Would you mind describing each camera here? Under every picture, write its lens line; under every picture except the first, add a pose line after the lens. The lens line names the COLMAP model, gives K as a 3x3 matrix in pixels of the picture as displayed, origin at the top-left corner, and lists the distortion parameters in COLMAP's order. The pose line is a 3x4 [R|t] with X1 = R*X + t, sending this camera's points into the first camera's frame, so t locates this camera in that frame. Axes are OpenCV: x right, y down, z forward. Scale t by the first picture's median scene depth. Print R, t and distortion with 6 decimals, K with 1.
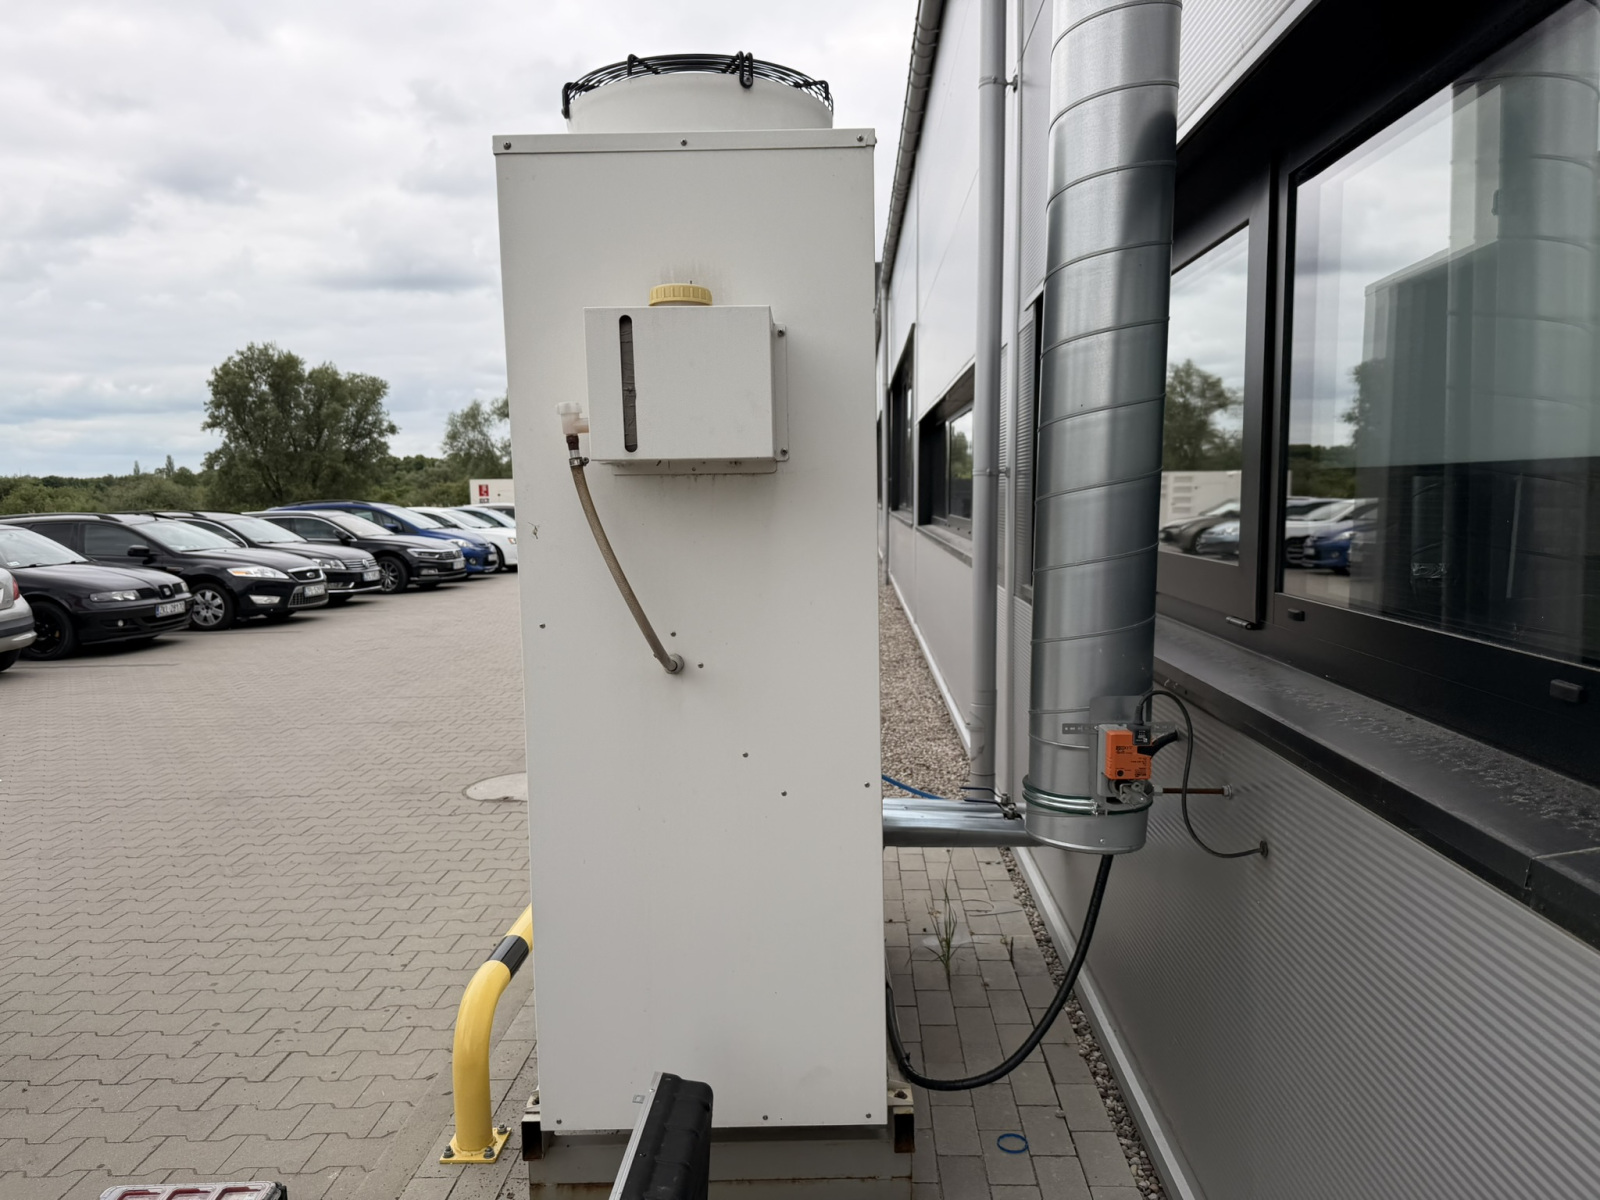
lens RADIAL K [[1130.9, 0, 802.9], [0, 1130.9, 619.0], [0, 0, 1]] dist [0.046778, -0.061348]
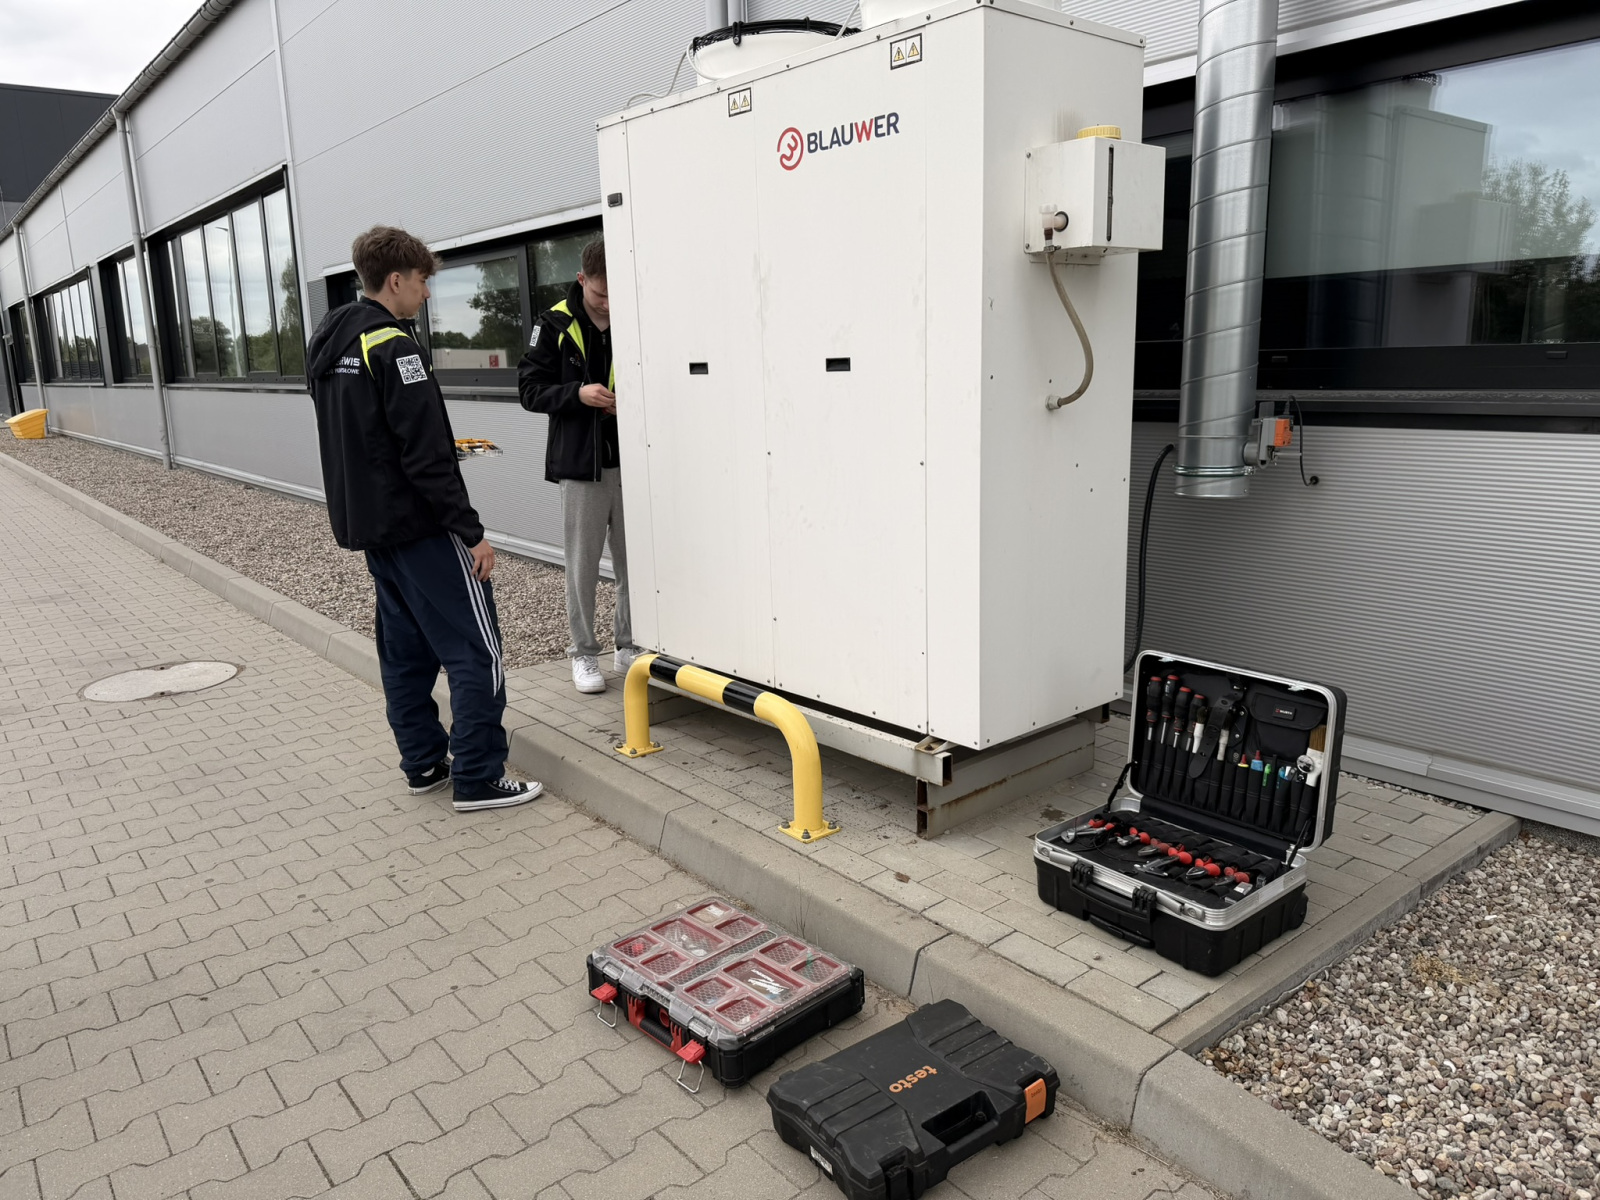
lens RADIAL K [[1130.9, 0, 791.3], [0, 1130.9, 602.1], [0, 0, 1]] dist [0.046778, -0.061348]
pose [[0.751477, -0.140591, 0.644605, -0.545075], [0.087075, 0.989620, 0.114329, 0.039971], [-0.653988, -0.029787, 0.755919, 0.051858]]
